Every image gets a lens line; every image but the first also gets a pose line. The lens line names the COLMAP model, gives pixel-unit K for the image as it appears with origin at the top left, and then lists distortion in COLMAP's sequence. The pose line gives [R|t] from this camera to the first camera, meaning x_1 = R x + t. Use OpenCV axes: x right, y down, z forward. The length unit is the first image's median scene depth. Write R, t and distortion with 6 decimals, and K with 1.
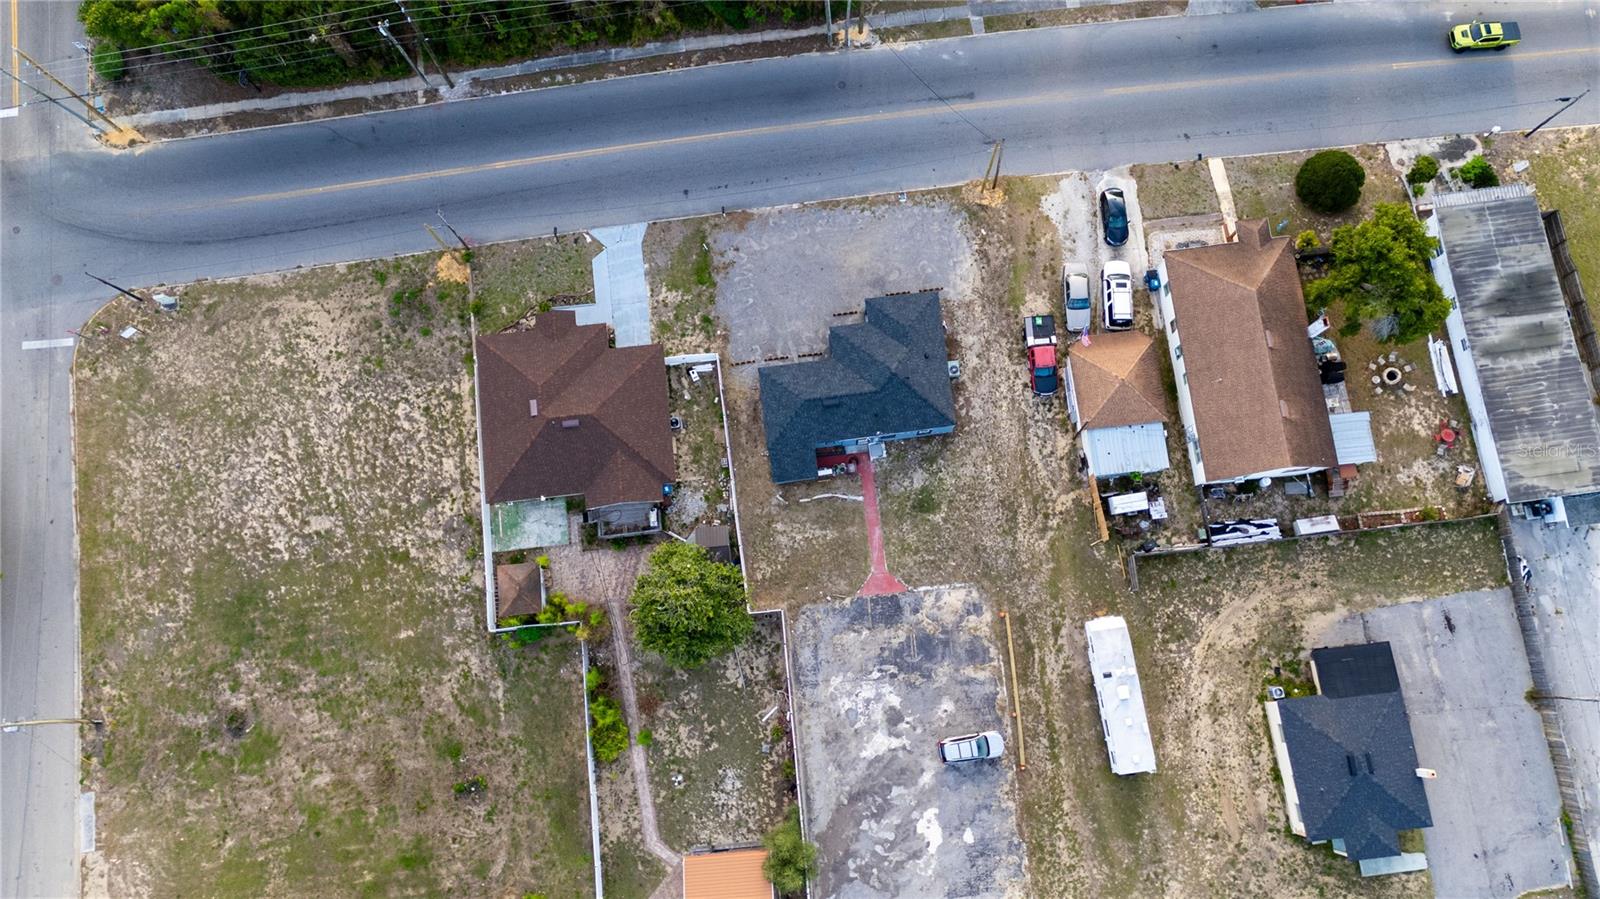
lens RADIAL K [[1163.7, 0, 803.3], [0, 1163.7, 460.9], [0, 0, 1]] dist [0.080648, -0.082494]
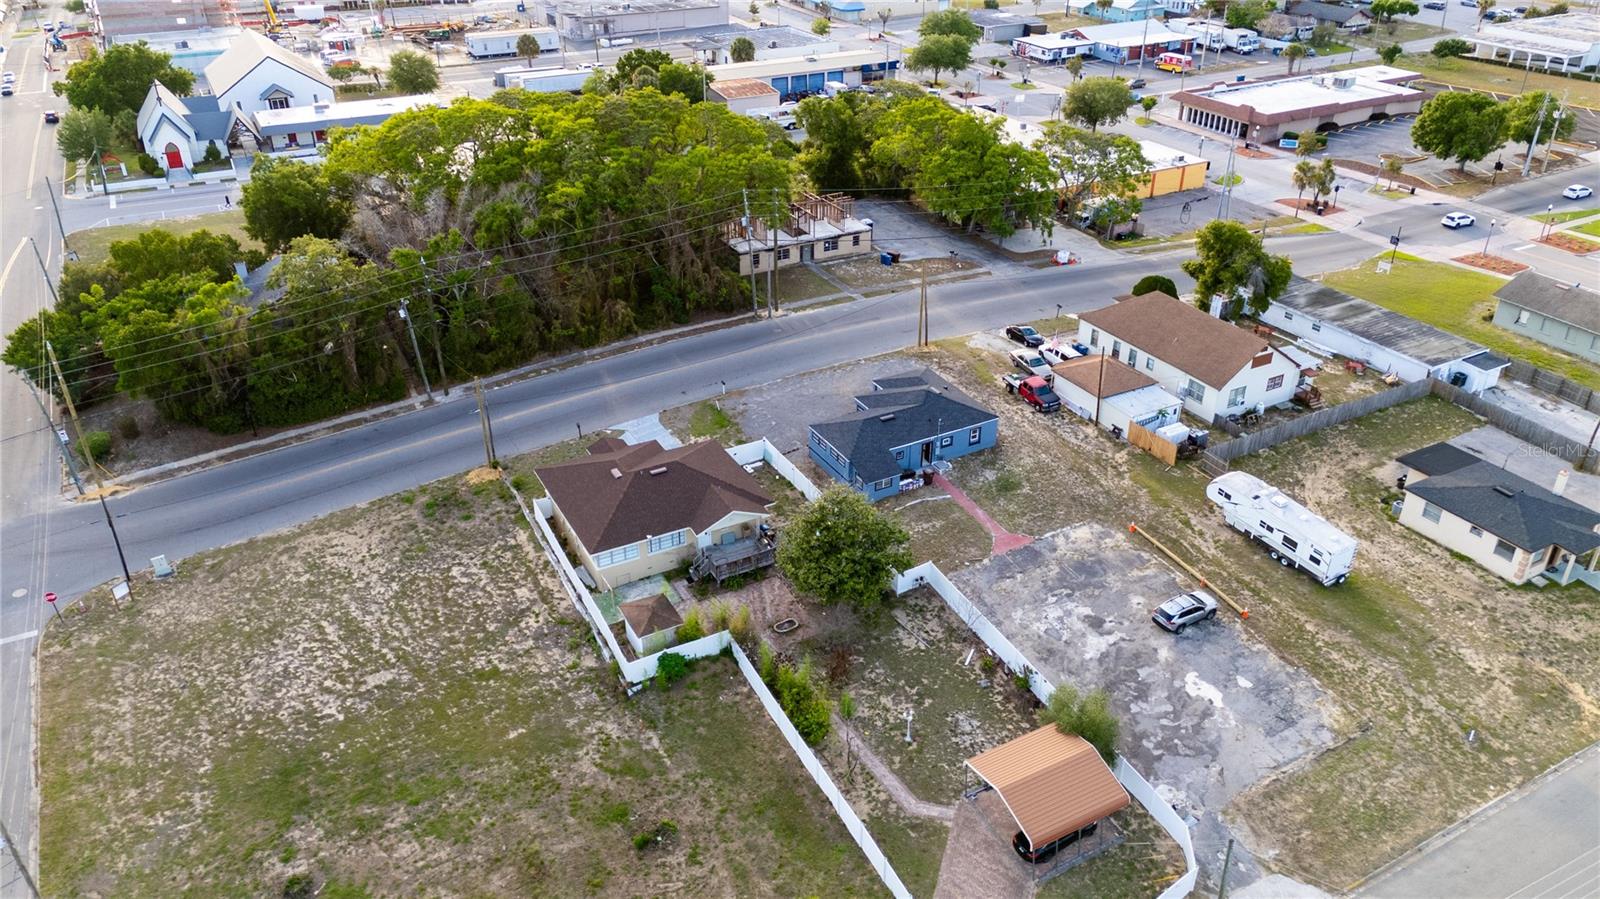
lens RADIAL K [[1163.7, 0, 803.3], [0, 1163.7, 460.9], [0, 0, 1]] dist [0.080648, -0.082494]
pose [[0.929186, -0.172950, 0.326651, -0.384671], [0.359533, 0.627904, -0.690270, 0.650931], [-0.085723, 0.758831, 0.645621, 0.327152]]
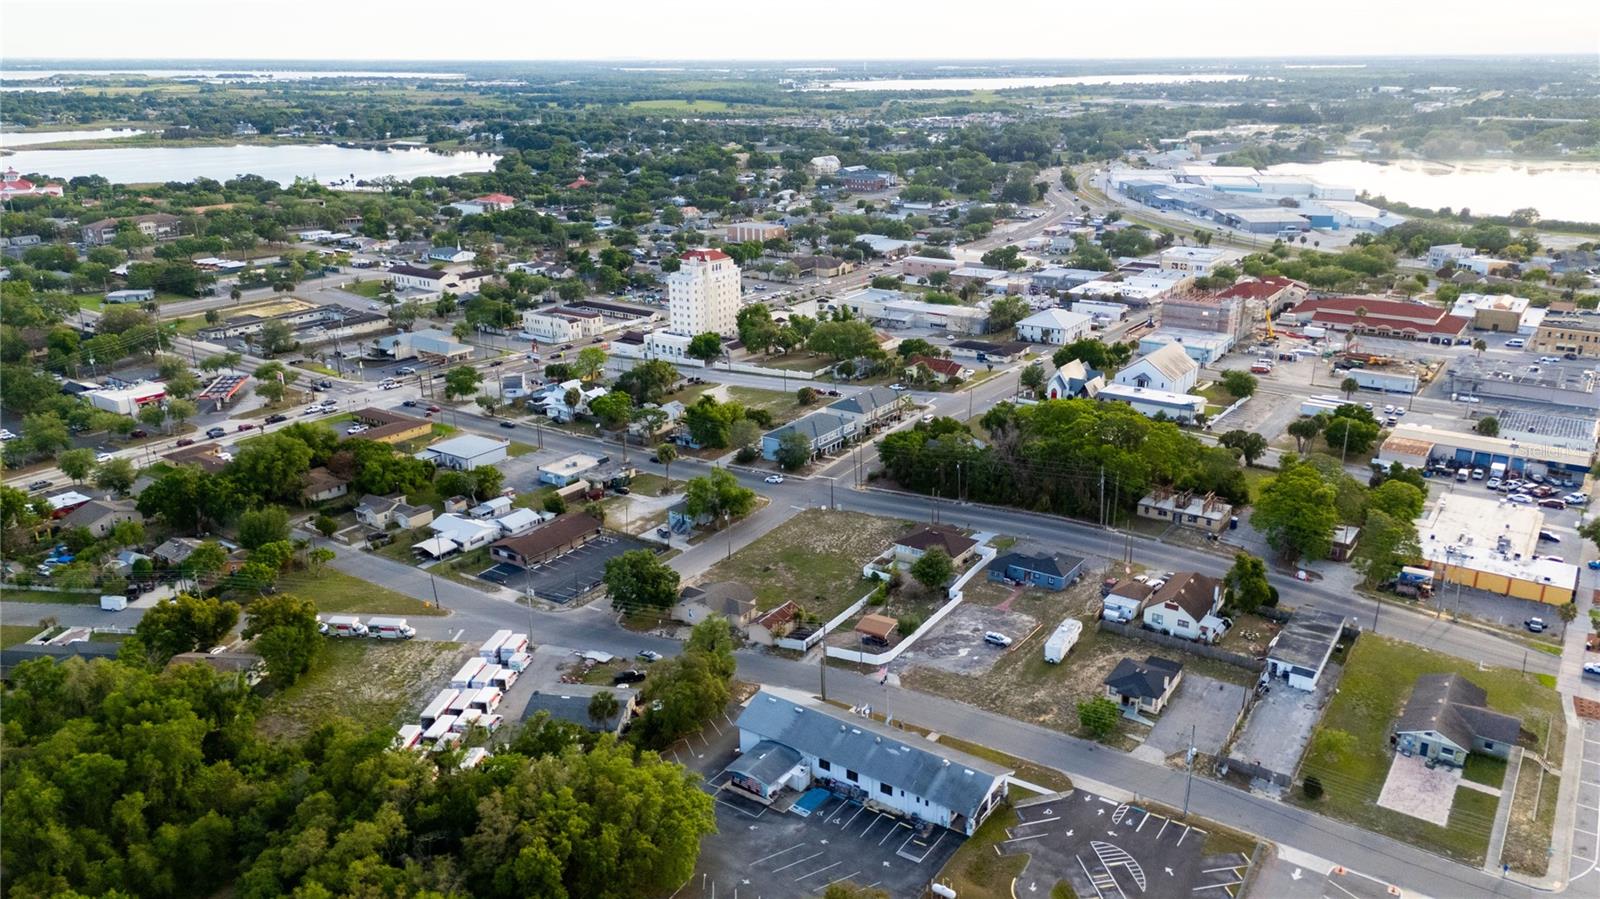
lens RADIAL K [[1155.7, 0, 804.5], [0, 1155.7, 470.7], [0, 0, 1]] dist [0.090529, -0.099552]
pose [[0.754382, 0.231135, -0.614398, 1.132741], [-0.644786, 0.436456, -0.627501, 1.700659], [0.123120, 0.869530, 0.478287, -0.431869]]
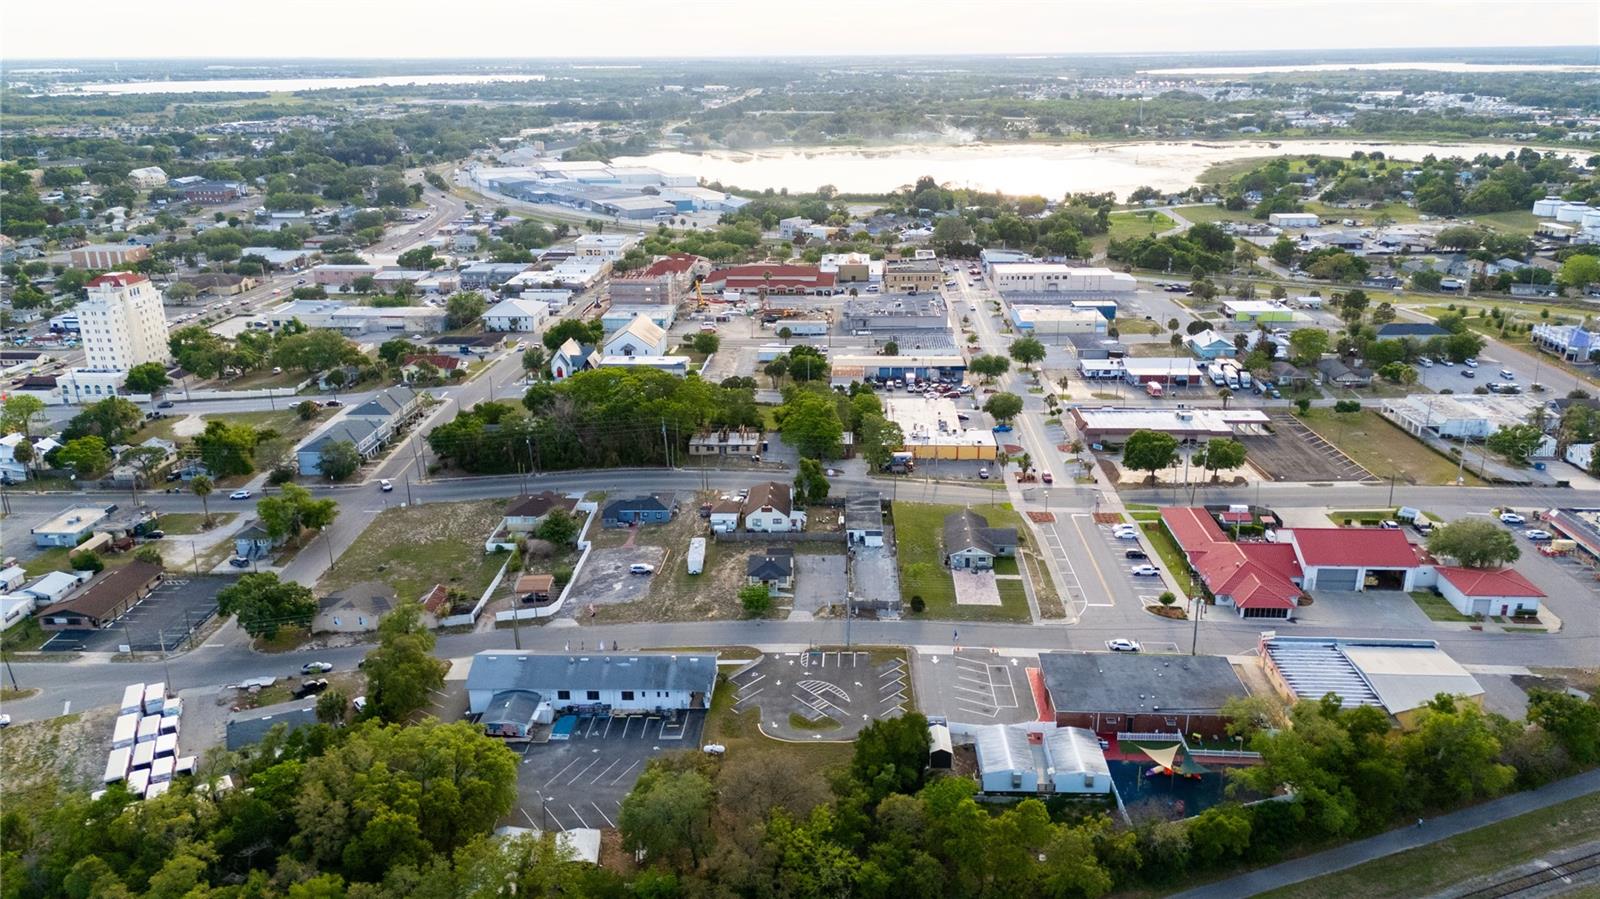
lens RADIAL K [[1163.7, 0, 803.3], [0, 1163.7, 460.9], [0, 0, 1]] dist [0.080648, -0.082494]
pose [[0.987408, 0.057276, -0.147464, 0.842978], [-0.155989, 0.507684, -0.847304, 2.202119], [0.026334, 0.859638, 0.510225, -0.547257]]
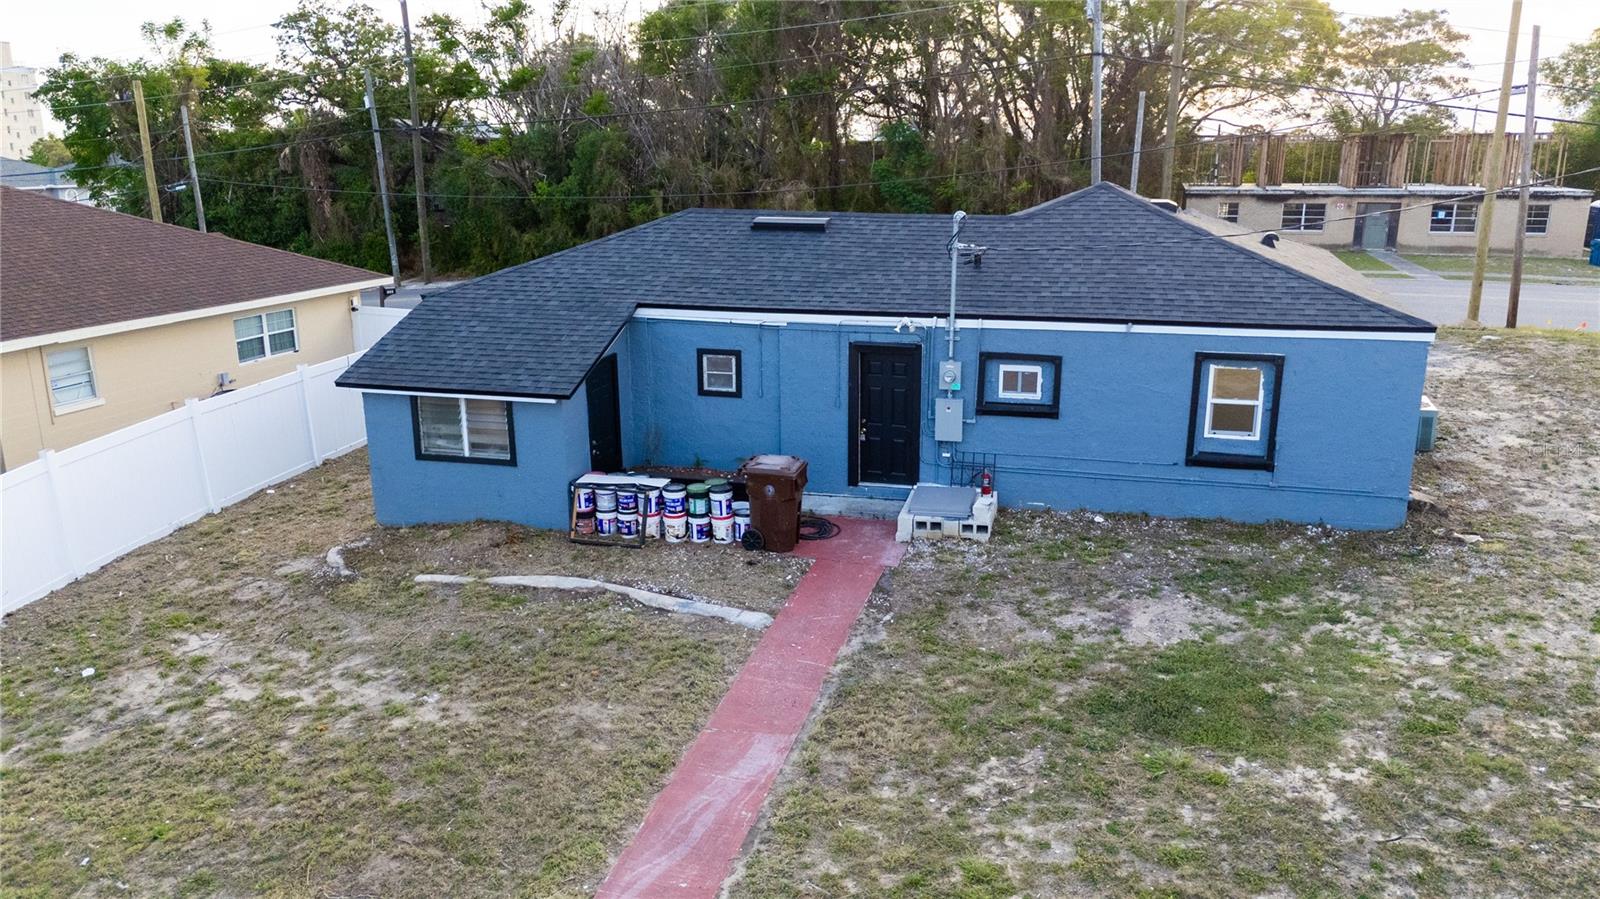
lens RADIAL K [[1163.7, 0, 803.3], [0, 1163.7, 460.9], [0, 0, 1]] dist [0.080648, -0.082494]
pose [[0.925189, 0.110725, -0.362996, 0.105665], [-0.373448, 0.435857, -0.818880, 0.141361], [0.067544, 0.893179, 0.444600, 0.893855]]
